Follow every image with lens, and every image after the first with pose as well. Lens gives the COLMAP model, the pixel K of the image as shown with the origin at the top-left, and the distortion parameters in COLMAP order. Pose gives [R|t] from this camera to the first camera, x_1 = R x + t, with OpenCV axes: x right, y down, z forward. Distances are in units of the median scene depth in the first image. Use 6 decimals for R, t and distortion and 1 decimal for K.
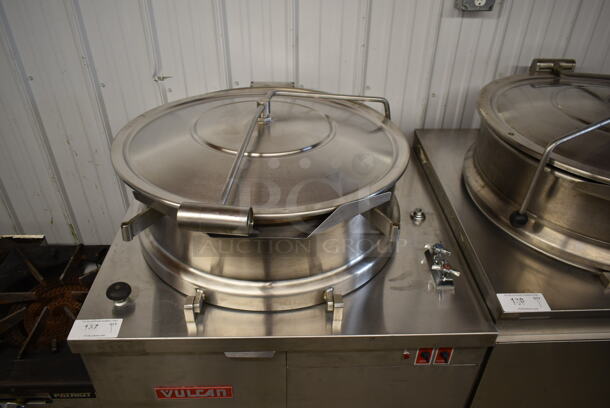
lens RADIAL K [[464.0, 0, 303.5], [0, 464.0, 203.9], [0, 0, 1]] dist [-0.024657, 0.022145]
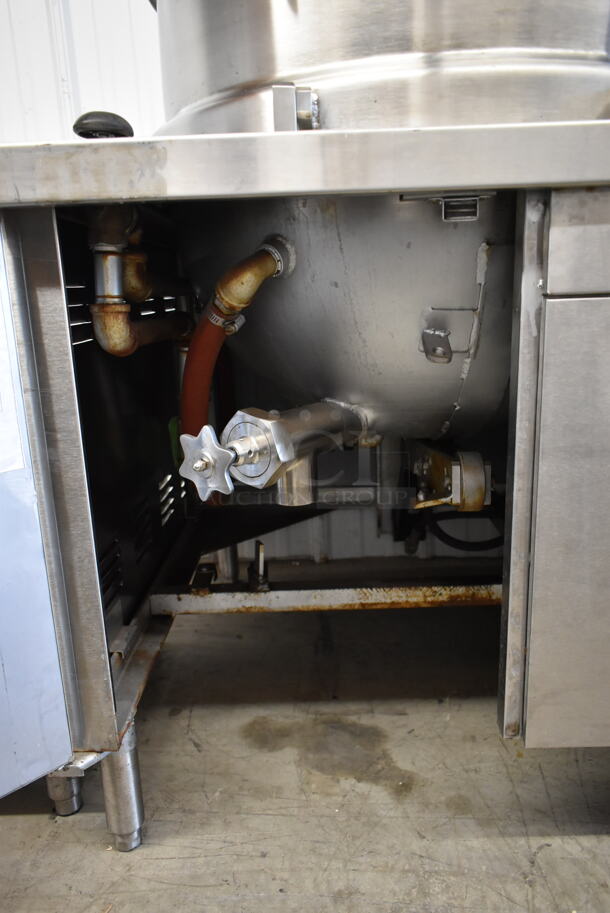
lens RADIAL K [[694.4, 0, 303.4], [0, 694.4, 459.1], [0, 0, 1]] dist [-0.024657, 0.022145]
pose [[0.996992, -0.043584, -0.064097, -0.184560], [0.016782, 0.928699, -0.370454, 0.635938], [0.075672, 0.368264, 0.926636, 0.517888]]
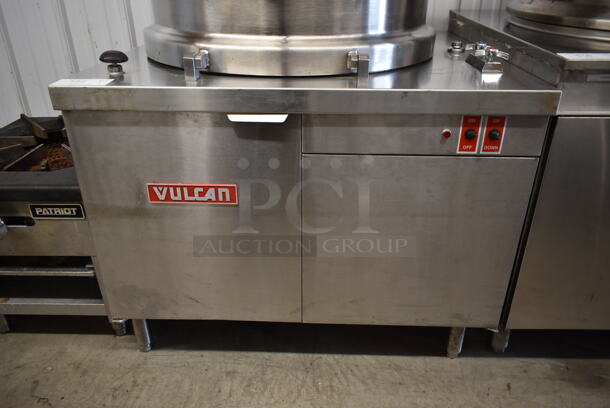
lens RADIAL K [[464.0, 0, 305.4], [0, 464.0, 203.8], [0, 0, 1]] dist [-0.024657, 0.022145]
pose [[0.997667, 0.014565, -0.066689, 0.026436], [-0.023834, 0.989810, -0.140382, 0.537952], [0.063965, 0.141644, 0.987849, 0.177483]]
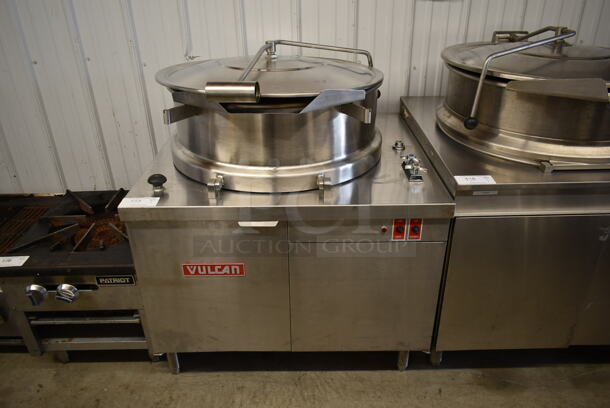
lens RADIAL K [[464.0, 0, 304.5], [0, 464.0, 204.8], [0, 0, 1]] dist [-0.024657, 0.022145]
pose [[0.999185, -0.010900, -0.038856, 0.054550], [0.005840, 0.991754, -0.128024, 0.394564], [0.039931, 0.127693, 0.991010, -0.232041]]
